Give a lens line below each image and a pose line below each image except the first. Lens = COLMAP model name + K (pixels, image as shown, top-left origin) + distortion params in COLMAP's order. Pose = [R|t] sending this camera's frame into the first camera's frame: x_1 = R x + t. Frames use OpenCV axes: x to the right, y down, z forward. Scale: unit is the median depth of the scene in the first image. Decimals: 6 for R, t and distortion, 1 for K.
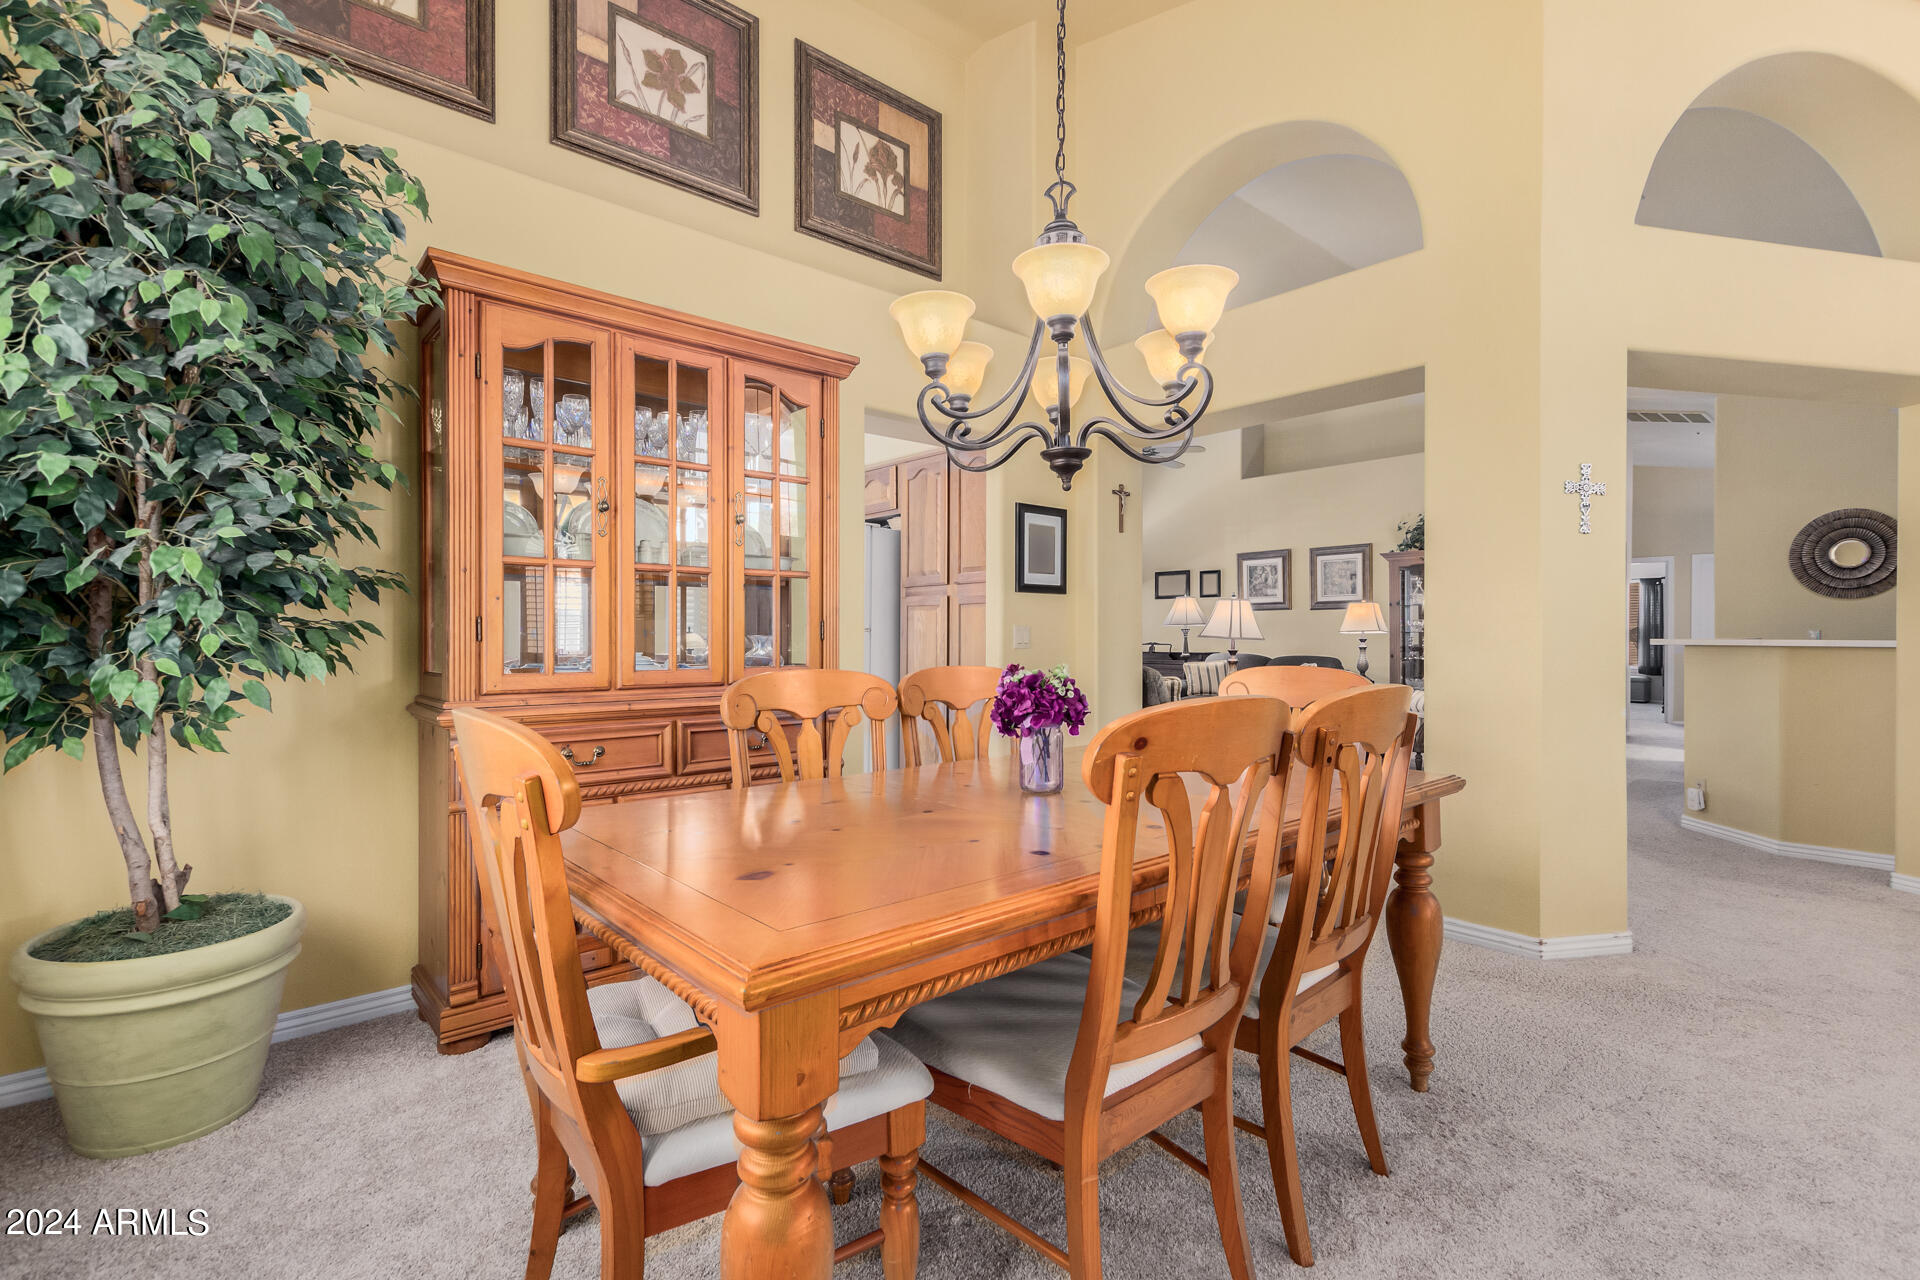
lens RADIAL K [[875.5, 0, 960.0], [0, 875.5, 640.0], [0, 0, 1]] dist [0.003732, -0.000013]
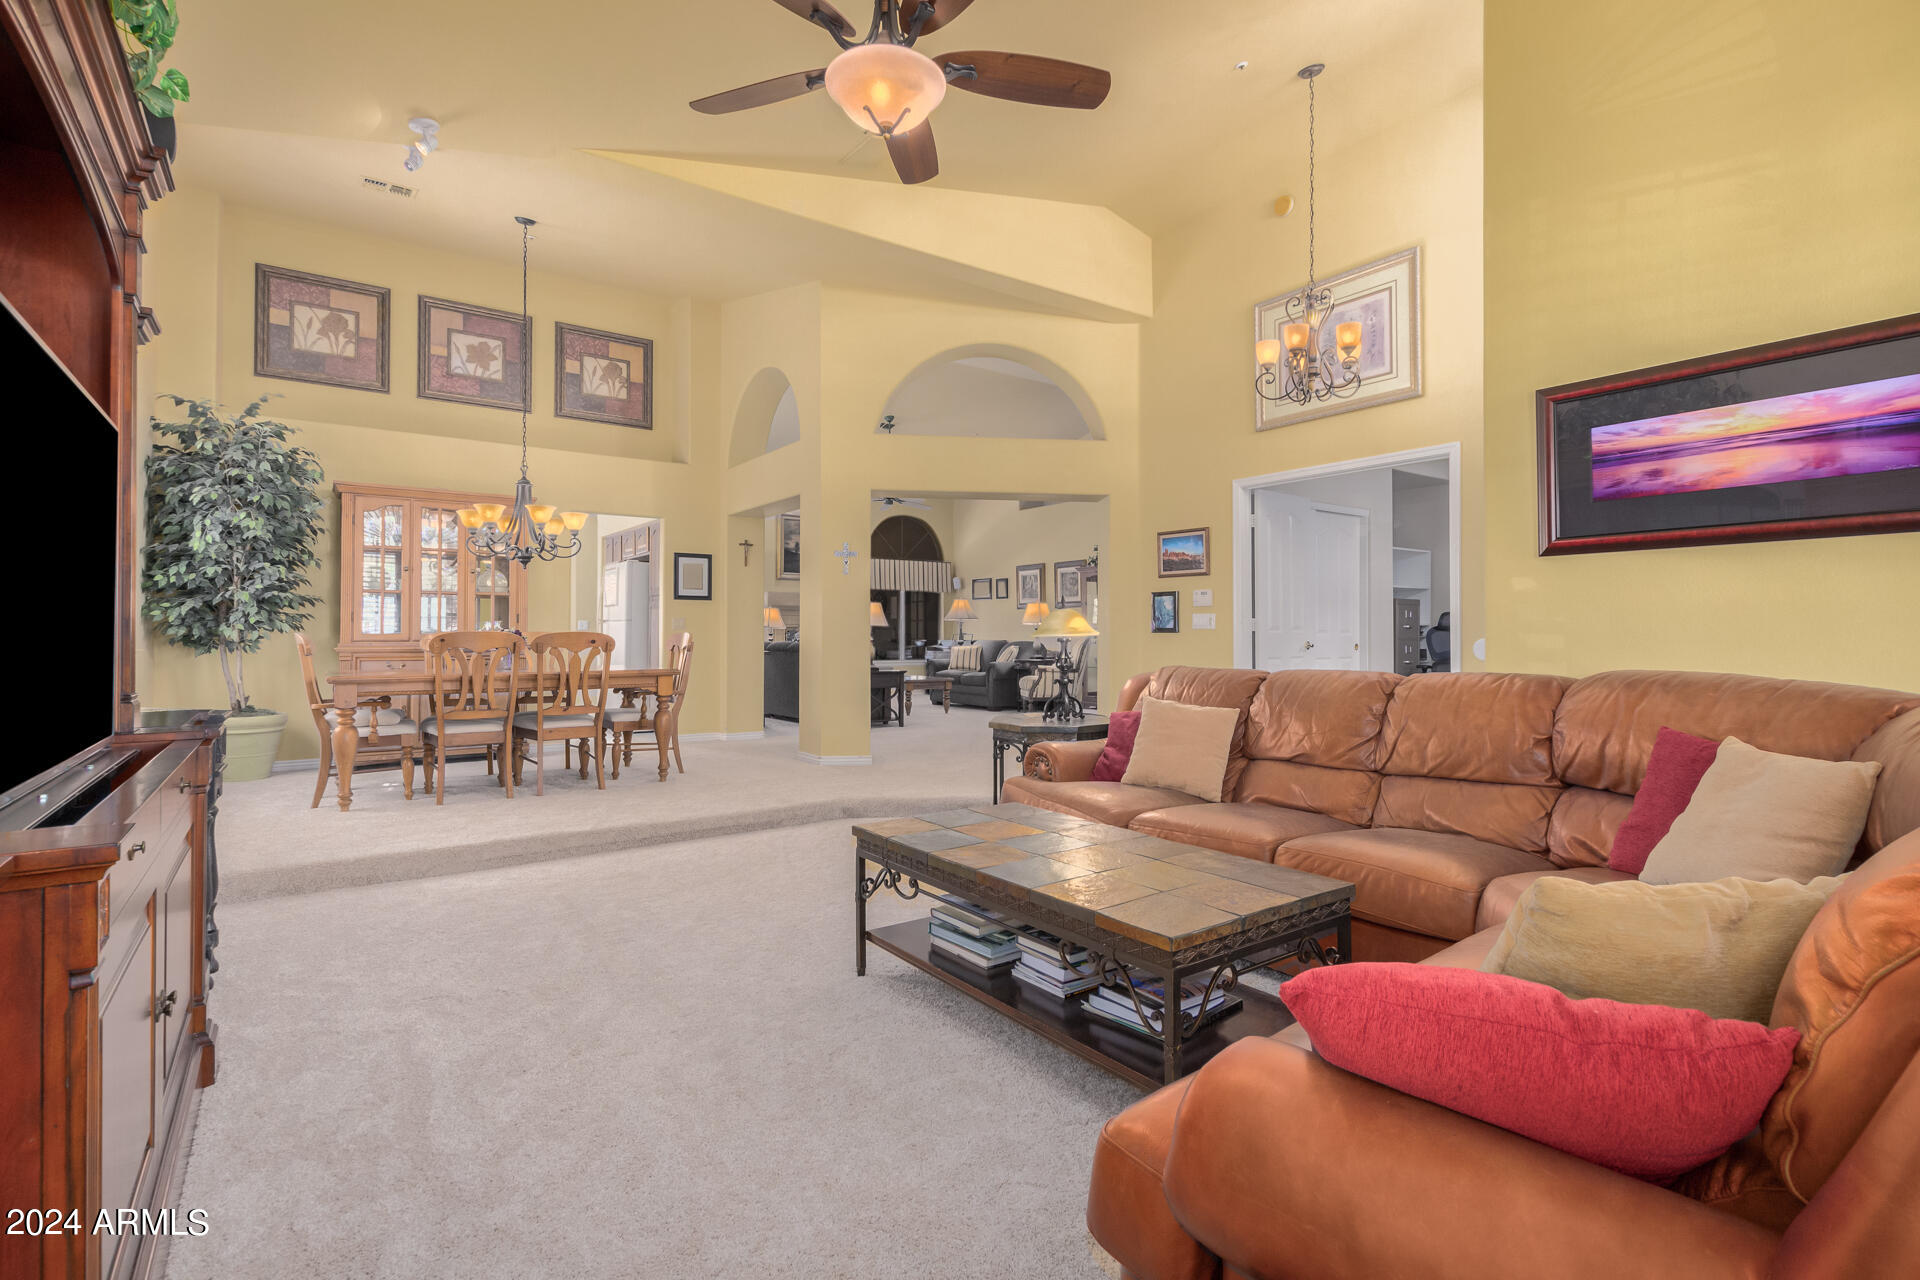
lens RADIAL K [[895.0, 0, 963.3], [0, 895.0, 622.4], [0, 0, 1]] dist [0.011702, -0.000165]
pose [[0.995478, -0.001534, -0.094983, 1.021486], [-0.000247, 0.999824, -0.018739, 0.036286], [0.094995, 0.018678, 0.995303, -1.018212]]
